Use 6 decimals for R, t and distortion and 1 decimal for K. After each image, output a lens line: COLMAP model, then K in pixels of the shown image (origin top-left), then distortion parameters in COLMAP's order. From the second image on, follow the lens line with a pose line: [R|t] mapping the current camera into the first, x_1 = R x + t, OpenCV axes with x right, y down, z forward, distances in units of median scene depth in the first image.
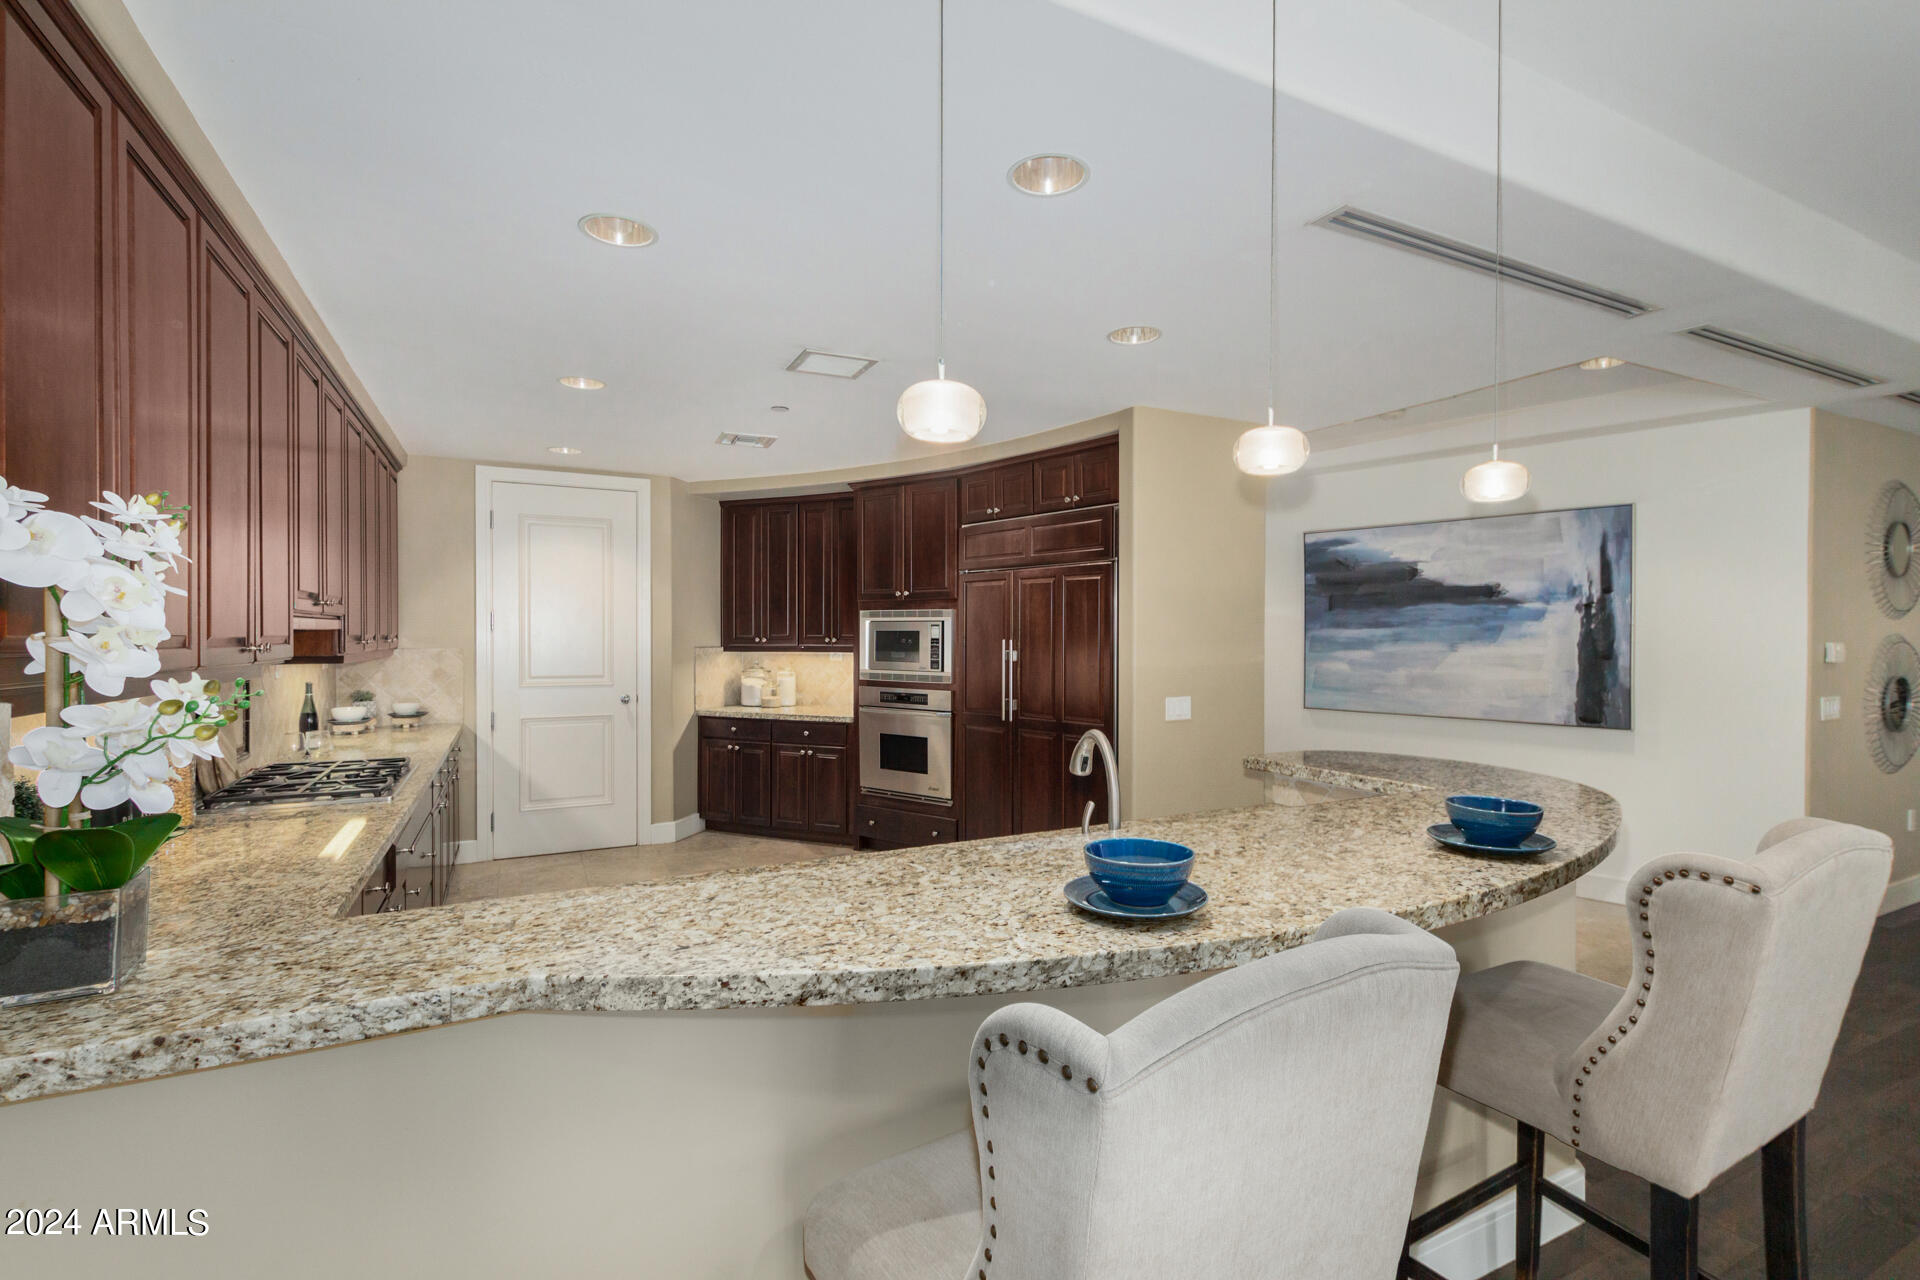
lens RADIAL K [[865.5, 0, 966.4], [0, 865.5, 641.7], [0, 0, 1]] dist [0.002850, -0.000154]
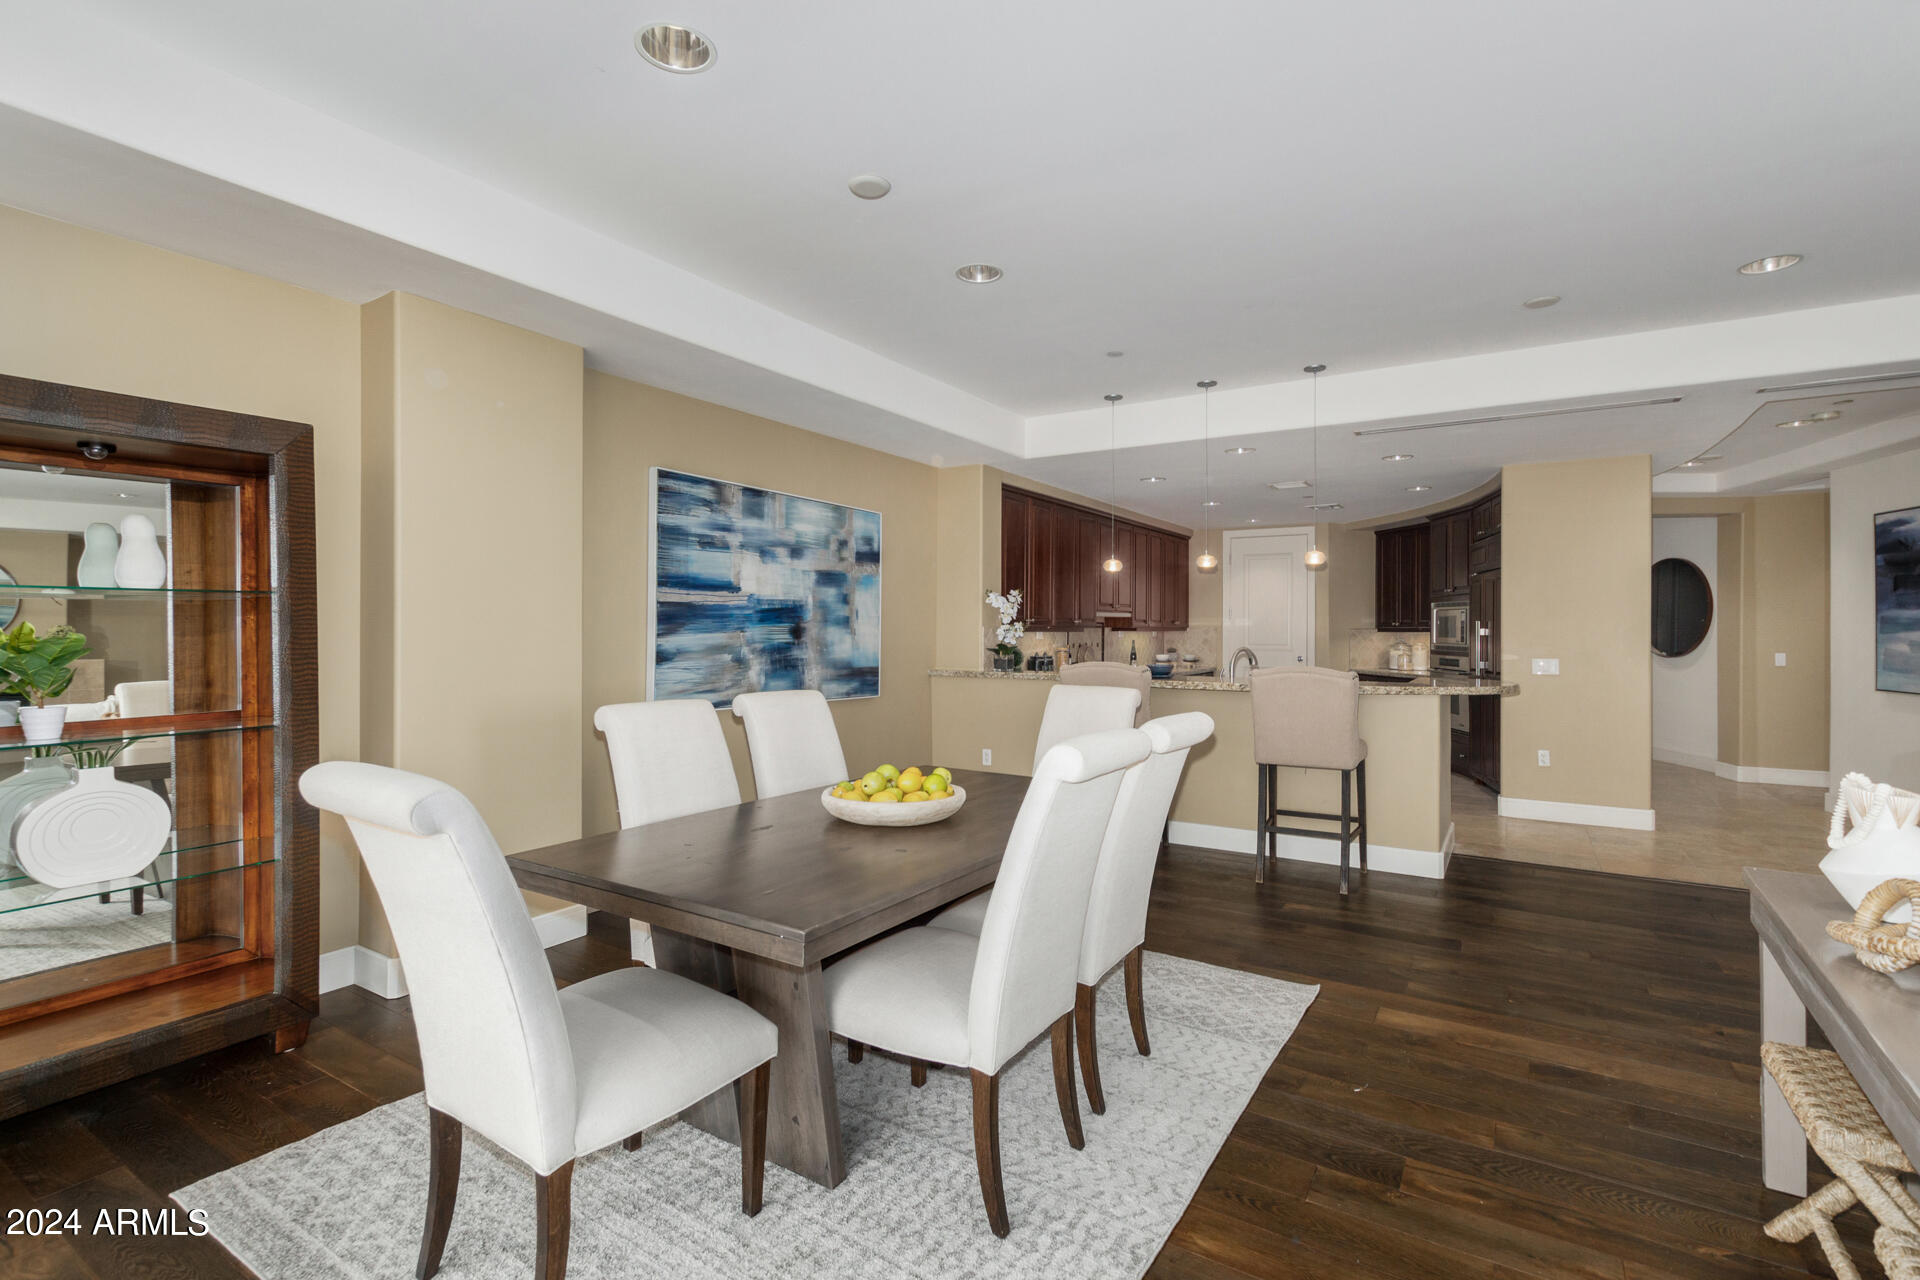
lens RADIAL K [[867.2, 0, 969.0], [0, 867.2, 618.3], [0, 0, 1]] dist [0.000462, 0.000010]
pose [[0.514532, -0.008622, -0.857428, 0.733277], [-0.009933, 0.999822, -0.016014, 0.021619], [0.857414, 0.016757, 0.514355, -0.424427]]
